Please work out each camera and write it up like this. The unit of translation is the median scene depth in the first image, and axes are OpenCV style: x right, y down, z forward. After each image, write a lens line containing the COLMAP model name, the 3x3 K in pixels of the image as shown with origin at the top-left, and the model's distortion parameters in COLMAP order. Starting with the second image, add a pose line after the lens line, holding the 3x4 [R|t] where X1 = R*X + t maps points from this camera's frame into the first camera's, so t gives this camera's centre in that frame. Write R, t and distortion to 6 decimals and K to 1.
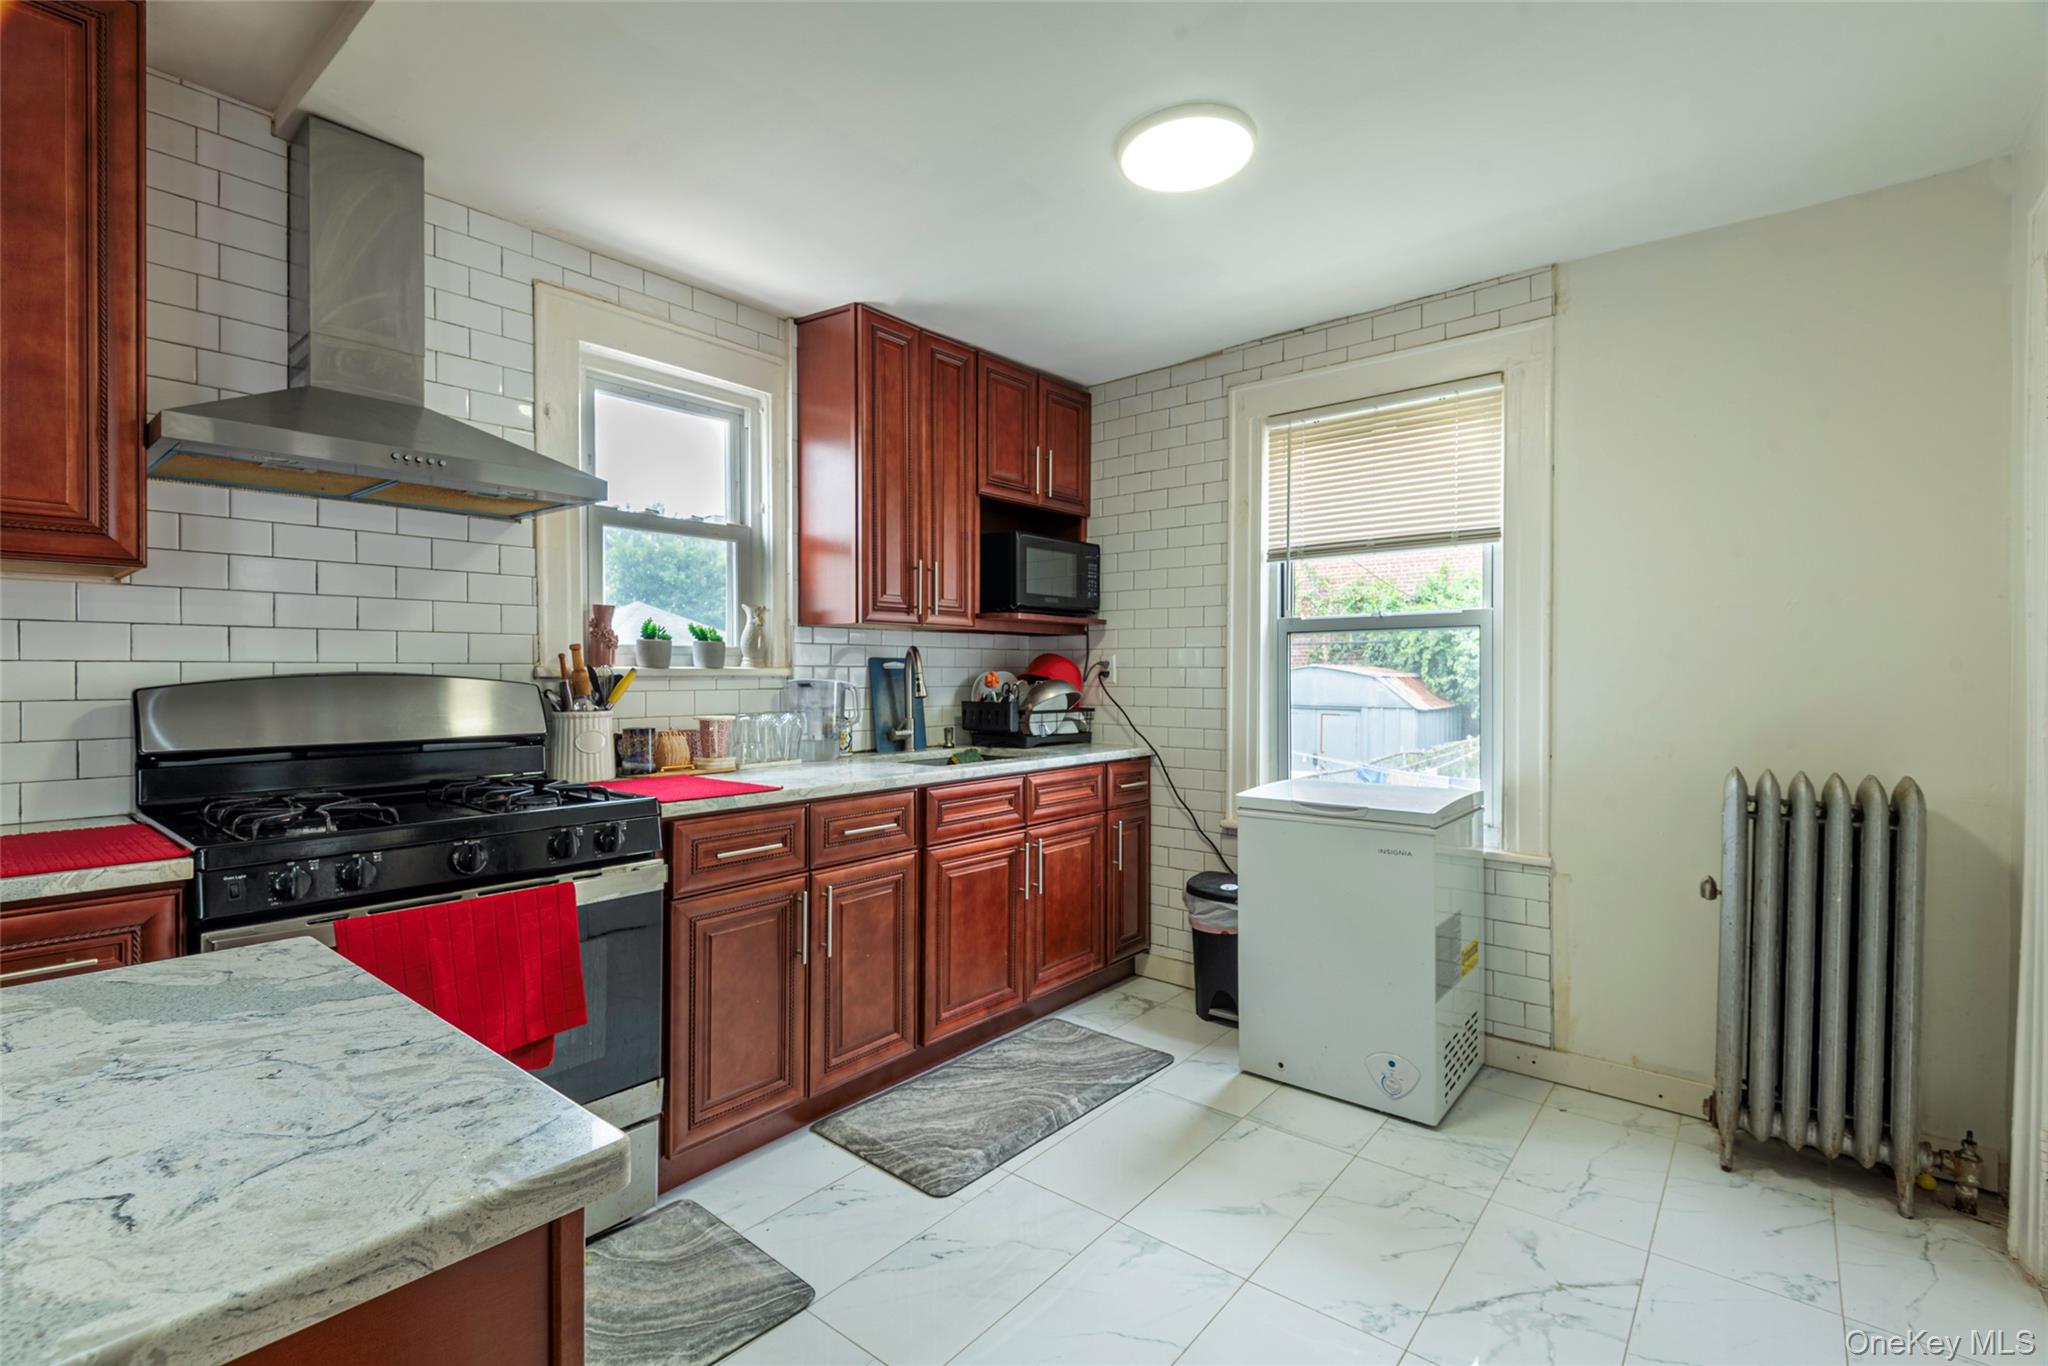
lens RADIAL K [[928.5, 0, 1002.9], [0, 928.5, 682.4], [0, 0, 1]] dist [0.000208, -0.006261]
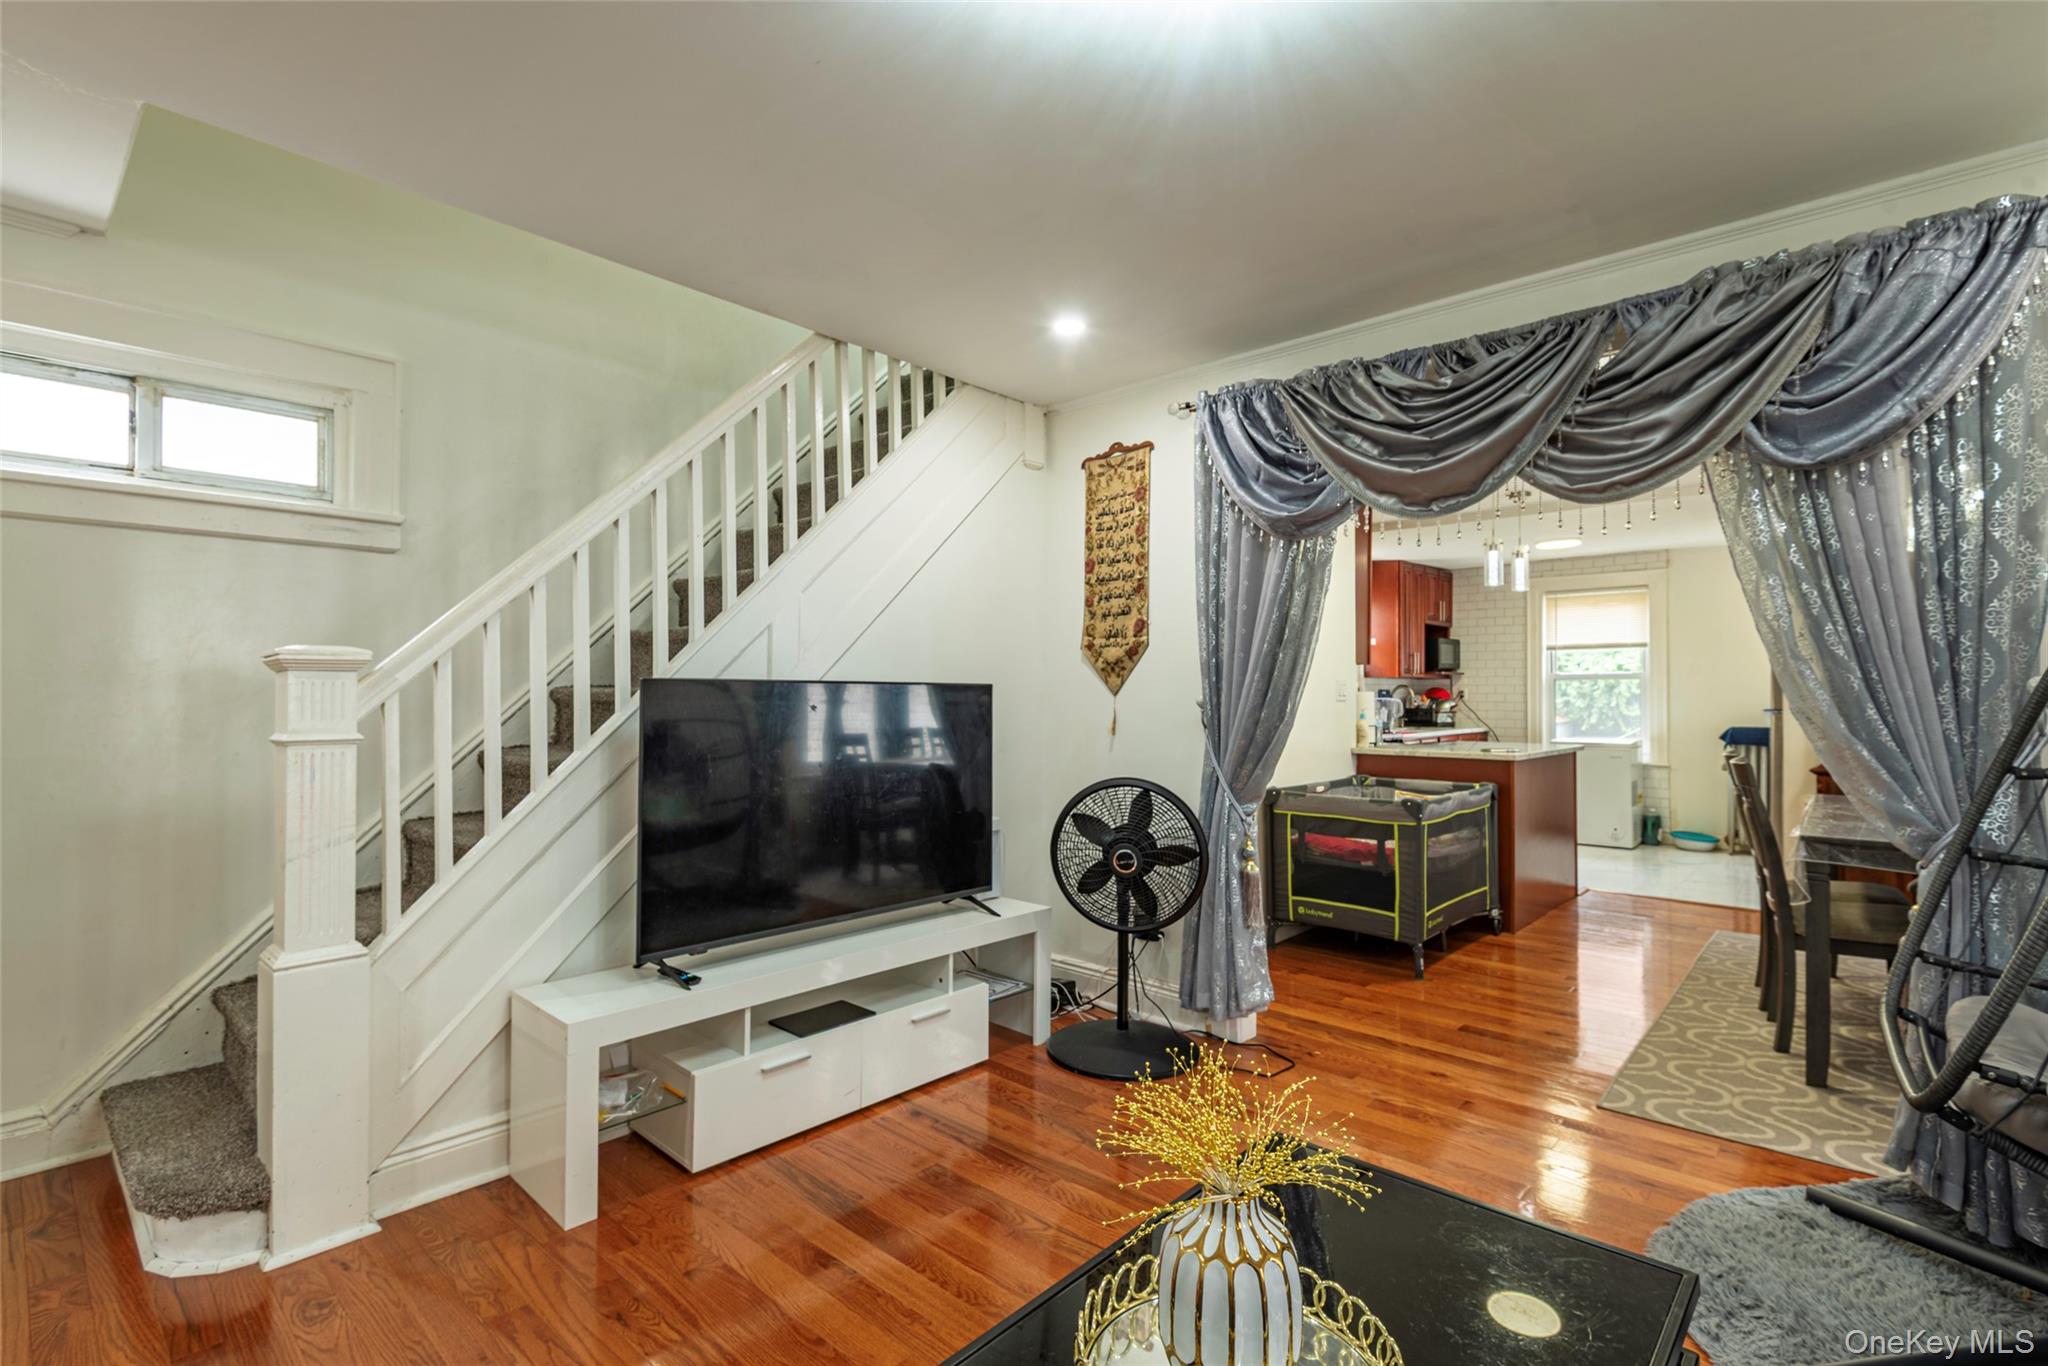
lens RADIAL K [[942.4, 0, 1031.1], [0, 942.4, 677.9], [0, 0, 1]] dist [0.040396, -0.027484]
pose [[0.999516, 0.002859, -0.030991, -1.015439], [-0.003633, 0.999682, -0.024957, 0.009672], [0.030910, 0.025058, 0.999208, -1.584141]]
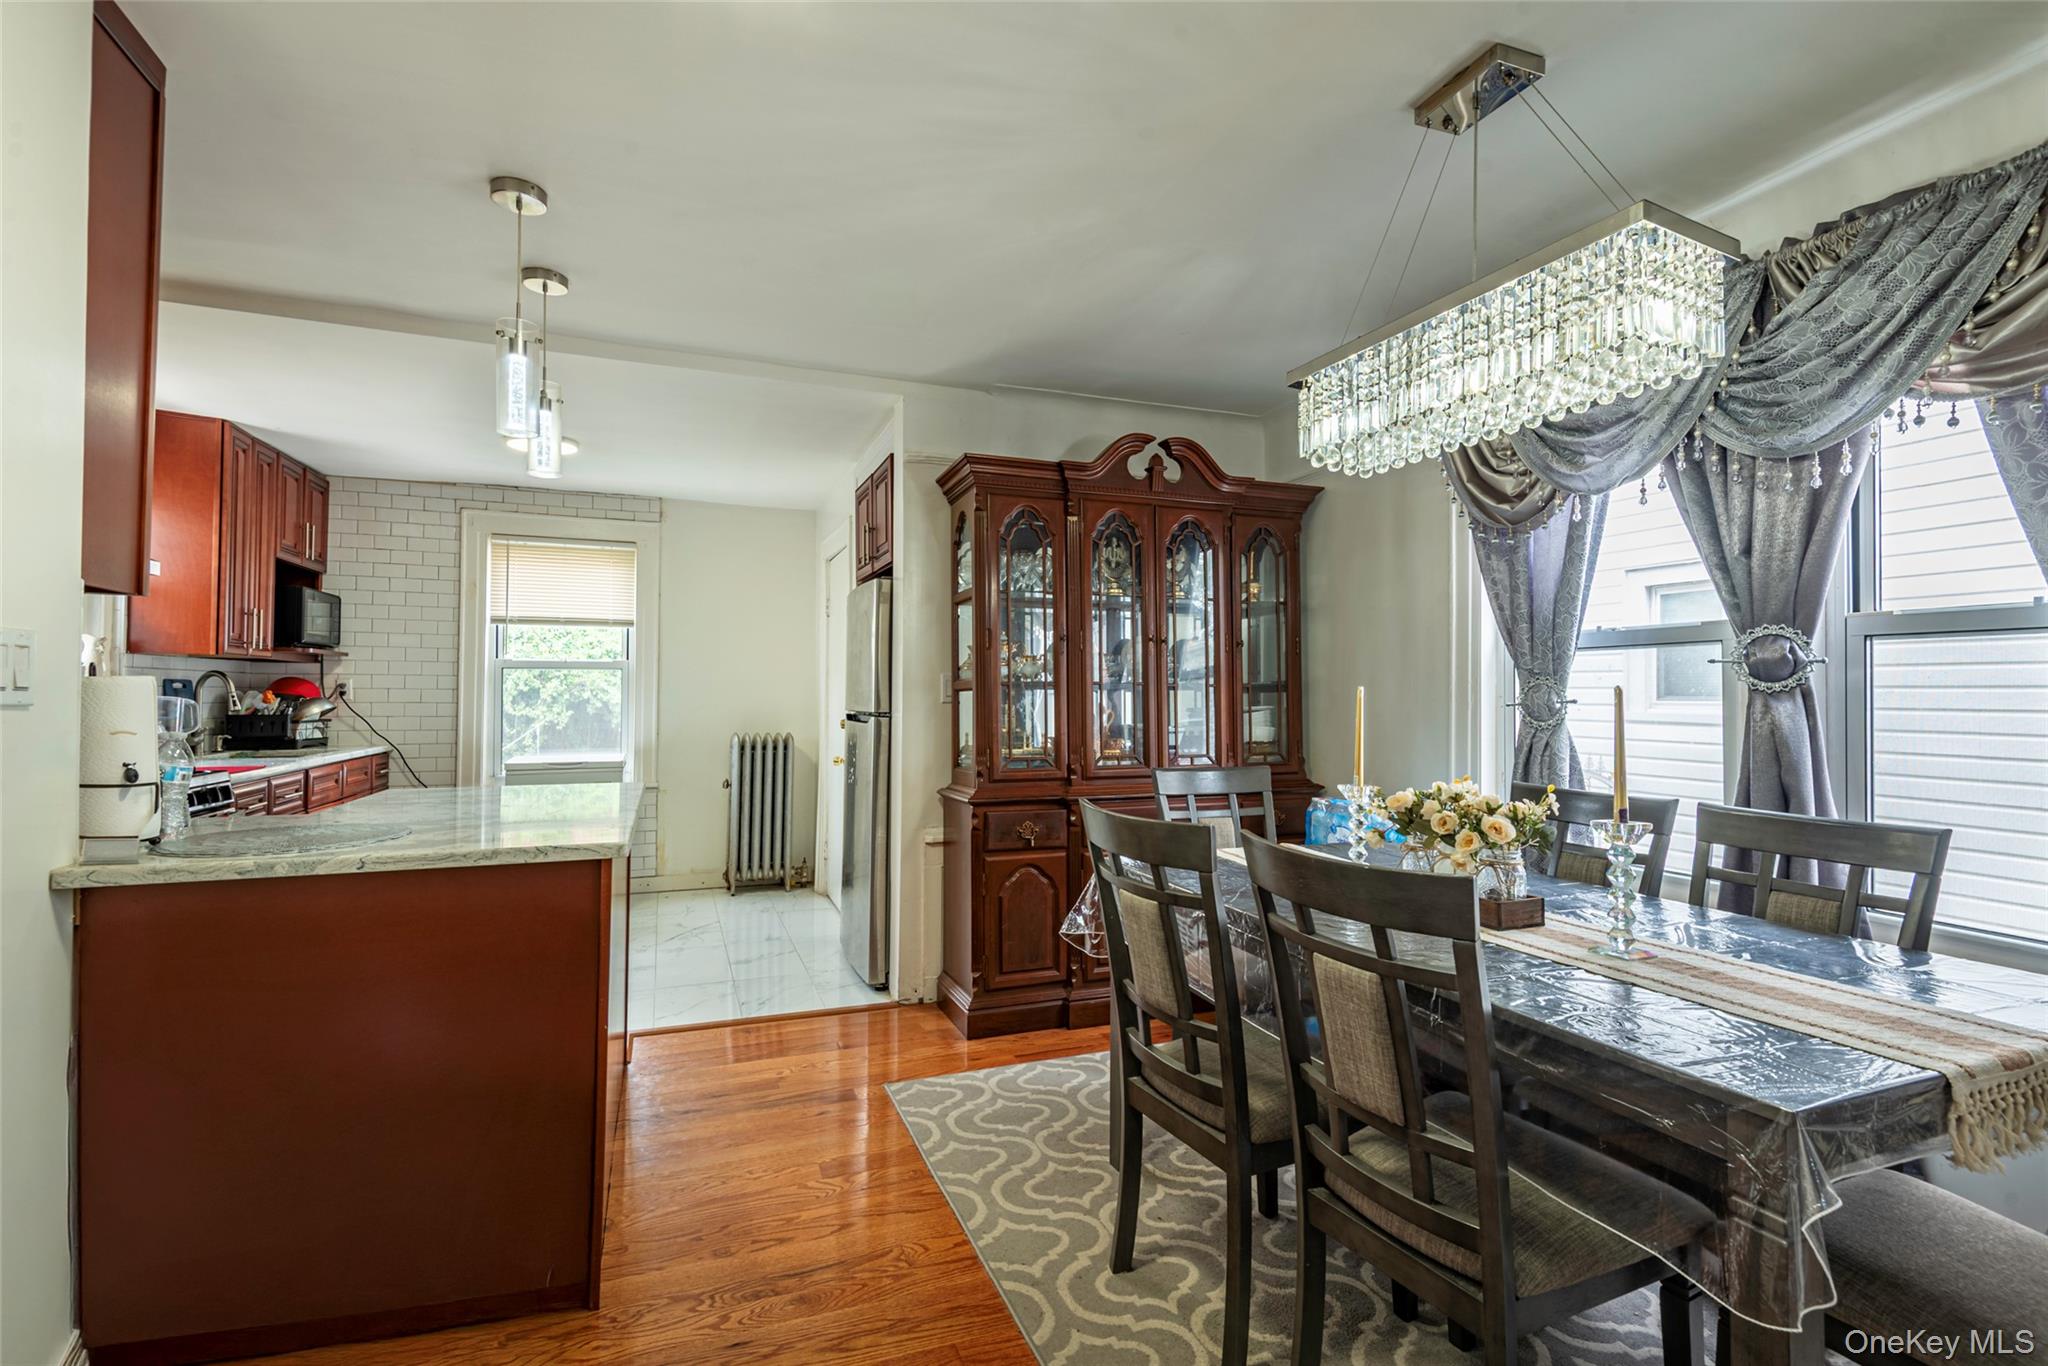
lens RADIAL K [[934.4, 0, 1013.9], [0, 934.4, 677.0], [0, 0, 1]] dist [0.042600, -0.024118]
pose [[0.492043, 0.020048, 0.870340, -0.699715], [0.003066, 0.999689, -0.024760, 0.005543], [-0.870566, 0.014851, 0.491828, -0.598152]]
